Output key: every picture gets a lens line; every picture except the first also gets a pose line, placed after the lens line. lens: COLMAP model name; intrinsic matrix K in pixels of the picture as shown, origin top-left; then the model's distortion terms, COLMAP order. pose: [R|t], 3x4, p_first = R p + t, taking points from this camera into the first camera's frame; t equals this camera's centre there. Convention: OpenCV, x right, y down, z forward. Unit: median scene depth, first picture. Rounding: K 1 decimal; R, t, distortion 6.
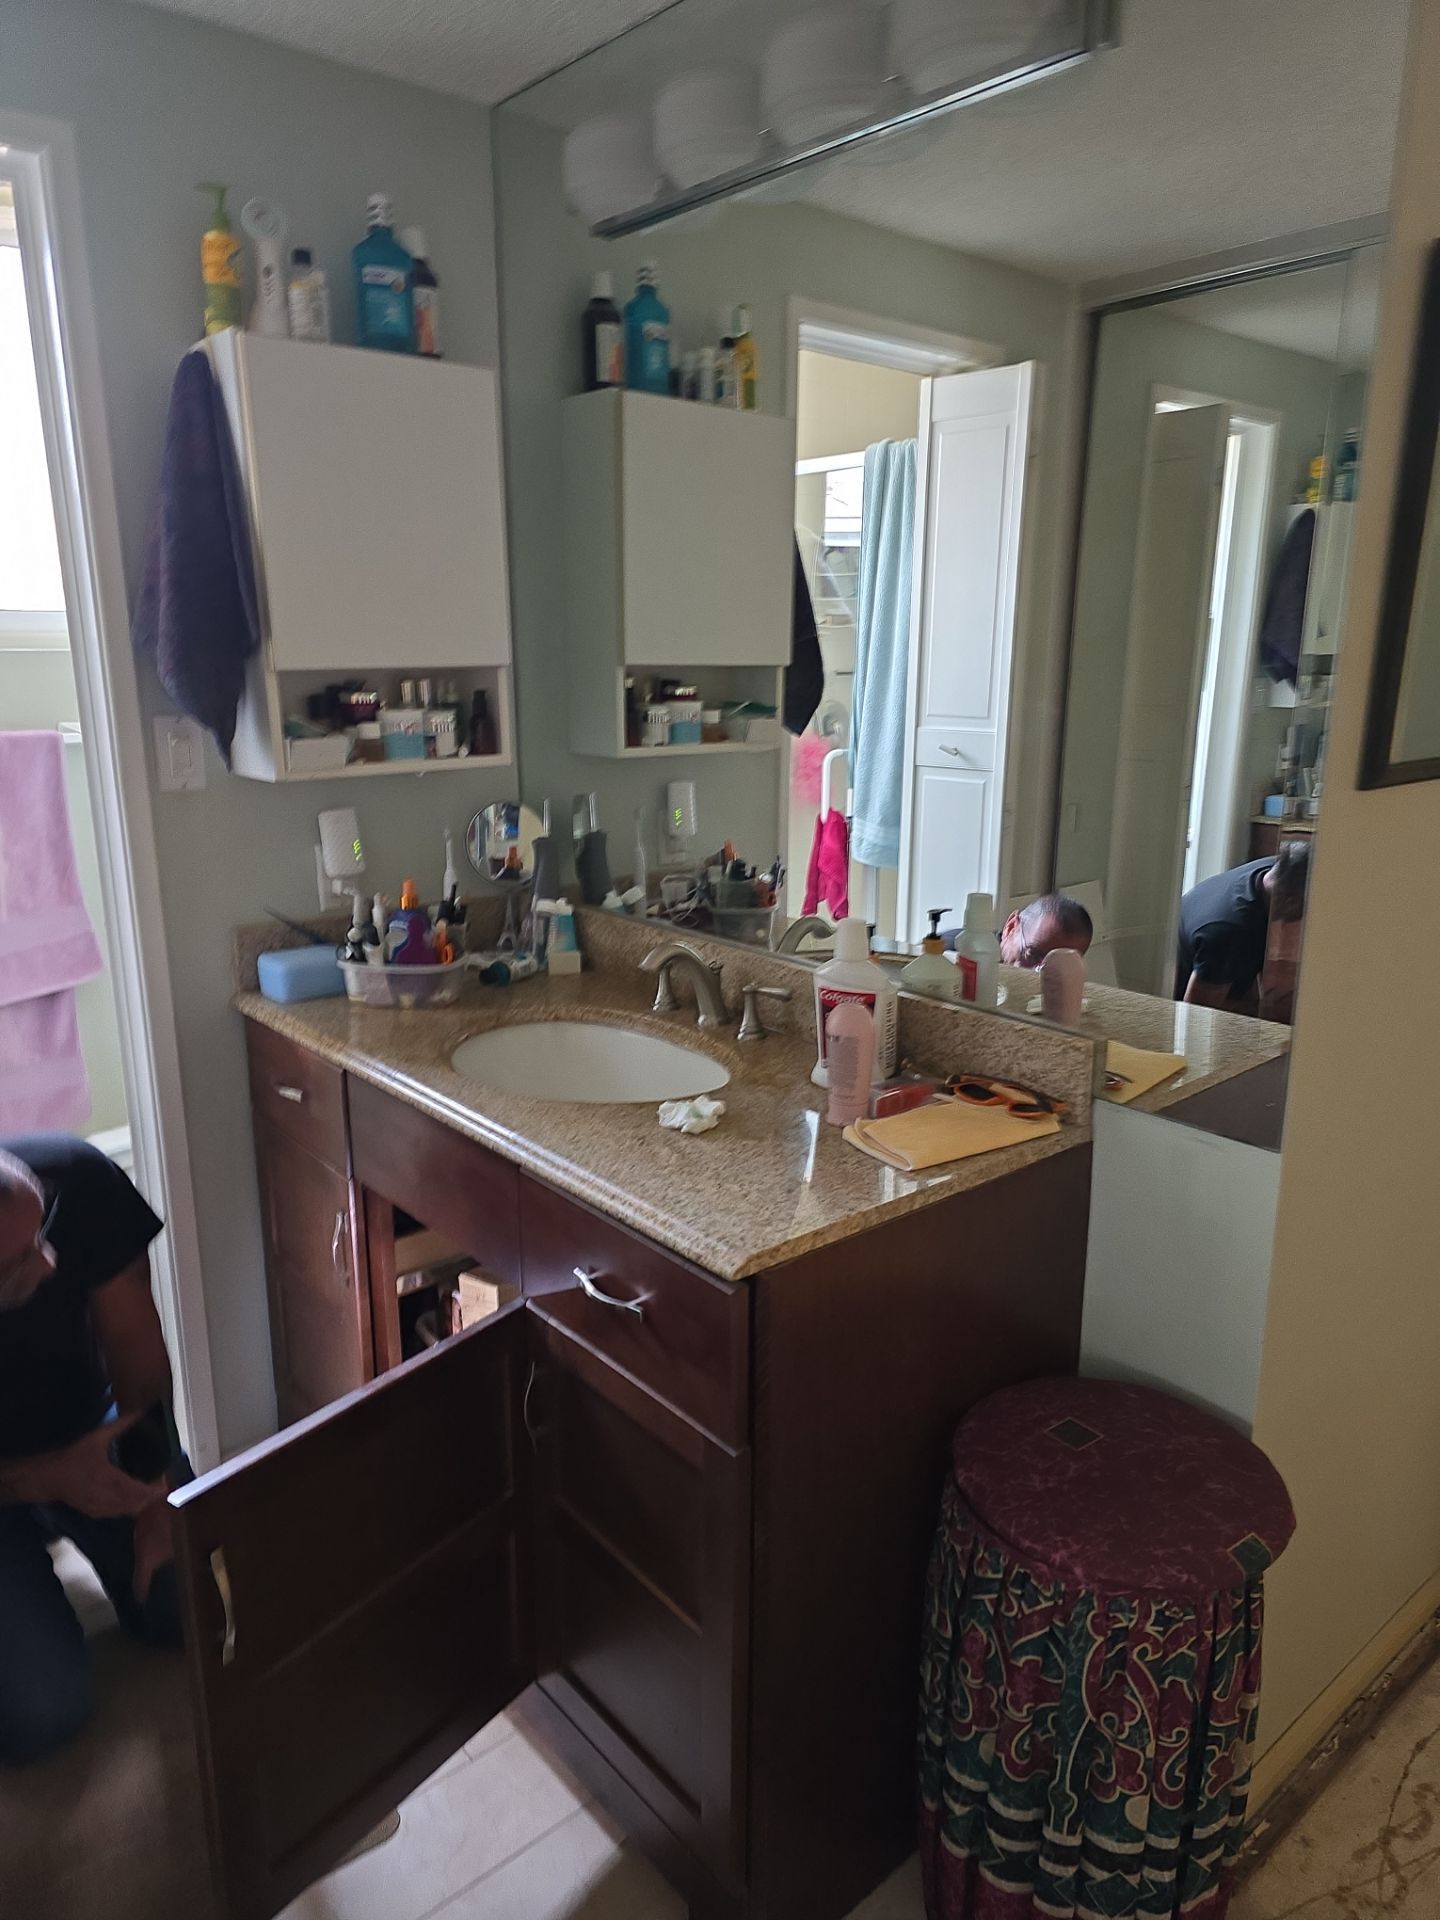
lens RADIAL K [[1295.2, 0, 711.2], [0, 1295.2, 971.2], [0, 0, 1]] dist [0.068733, -0.058192]
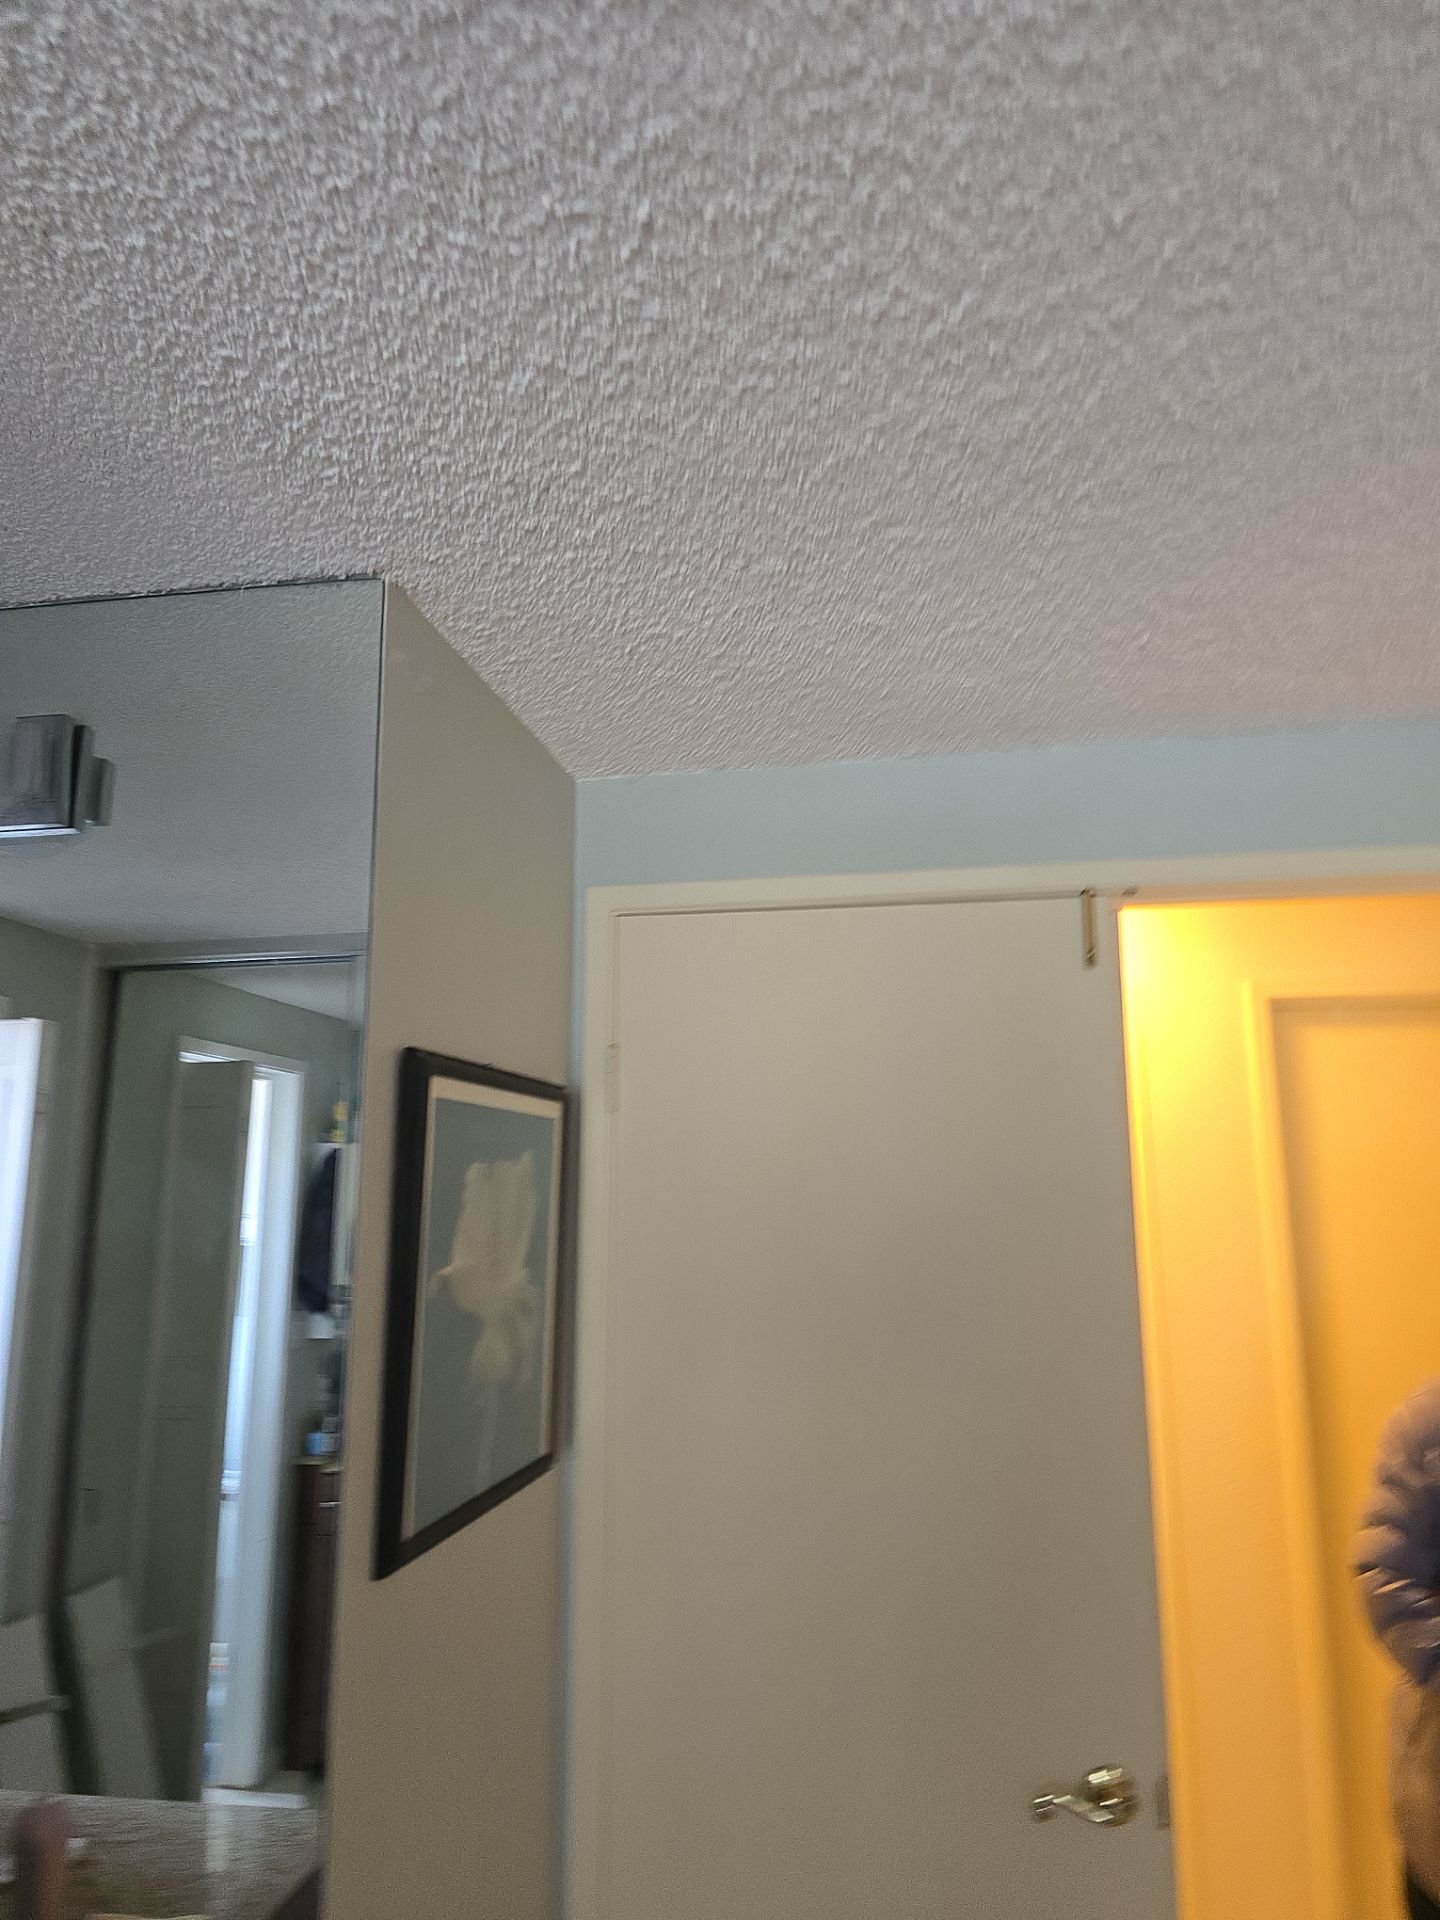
lens RADIAL K [[1295.2, 0, 733.6], [0, 1295.2, 954.2], [0, 0, 1]] dist [0.068733, -0.058192]
pose [[0.768761, 0.107737, 0.630396, 0.034385], [0.170024, 0.915805, -0.363858, -0.100562], [-0.616521, 0.386903, 0.685718, 0.023182]]
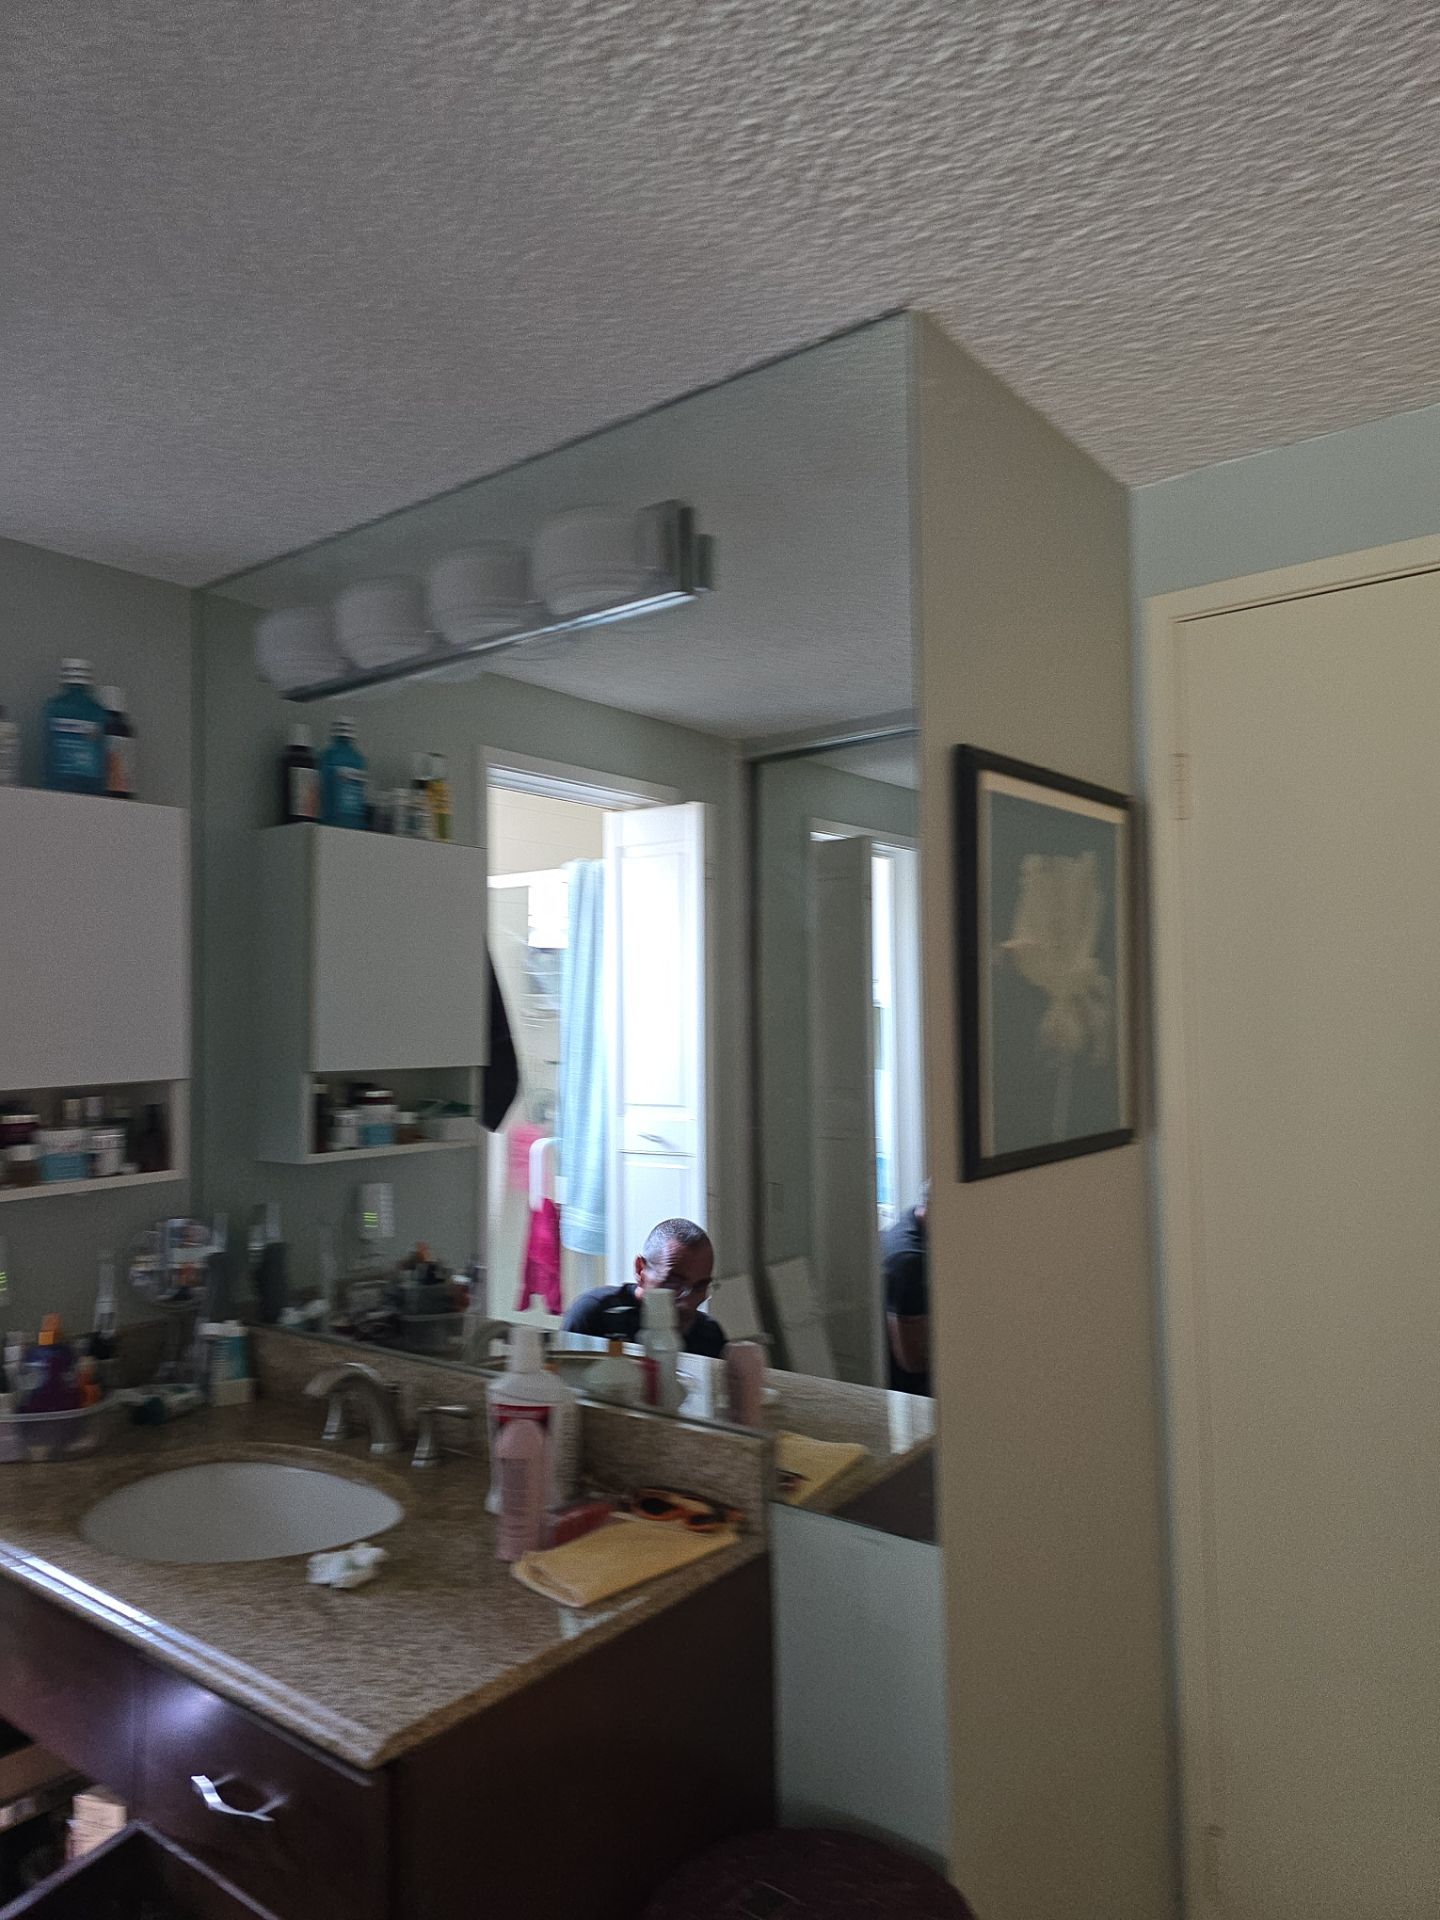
lens RADIAL K [[1295.2, 0, 718.9], [0, 1295.2, 960.8], [0, 0, 1]] dist [0.068733, -0.058192]
pose [[0.979303, -0.010357, 0.202134, 0.041732], [0.068374, 0.956908, -0.282228, -0.013010], [-0.190500, 0.290208, 0.937811, -0.035478]]
